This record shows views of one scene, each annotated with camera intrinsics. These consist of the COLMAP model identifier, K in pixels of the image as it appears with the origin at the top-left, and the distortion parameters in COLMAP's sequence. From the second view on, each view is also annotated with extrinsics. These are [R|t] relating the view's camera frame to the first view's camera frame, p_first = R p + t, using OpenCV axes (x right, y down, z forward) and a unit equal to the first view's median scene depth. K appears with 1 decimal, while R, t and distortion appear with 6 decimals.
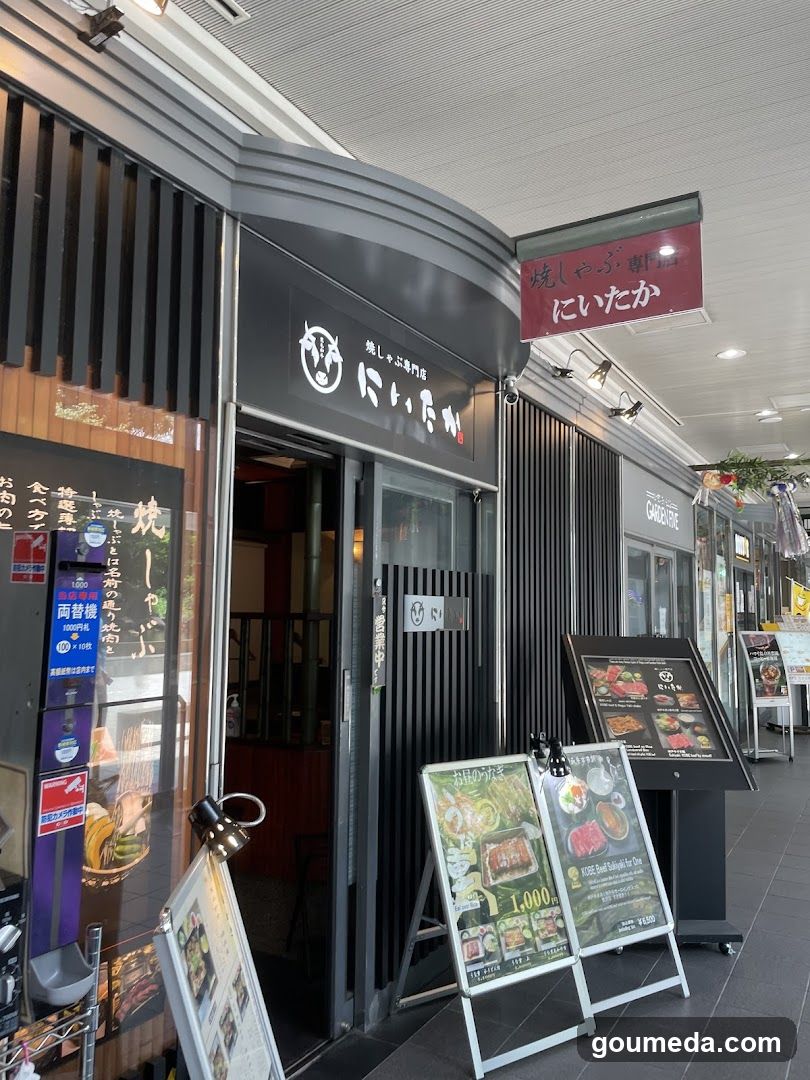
lens RADIAL K [[823.2, 0, 440.0], [0, 823.2, 532.4], [0, 0, 1]] dist [0.082459, -0.094563]
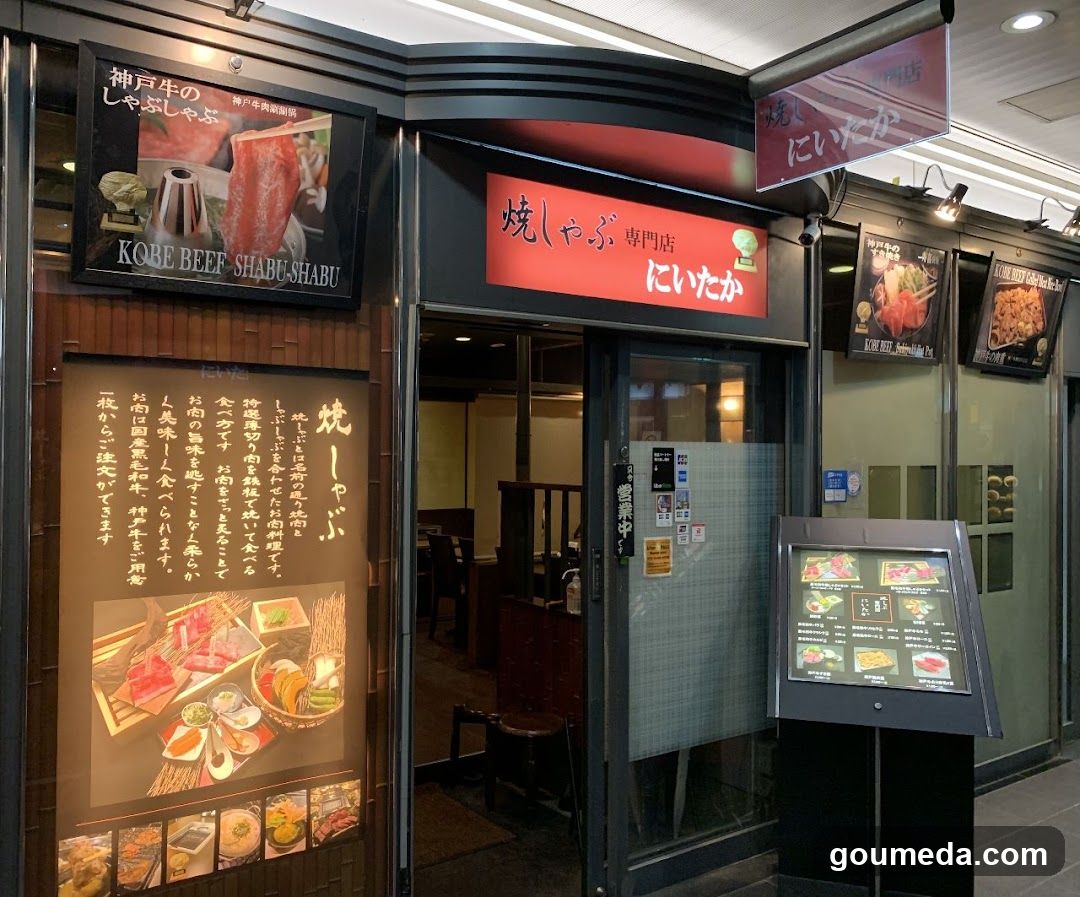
lens RADIAL K [[943.3, 0, 526.1], [0, 943.3, 433.8], [0, 0, 1]] dist [0.048908, -0.077431]
pose [[0.895878, -0.002675, -0.444291, 0.360057], [0.037528, 0.996864, 0.069670, -0.059245], [0.442712, -0.079090, 0.893169, -0.028663]]
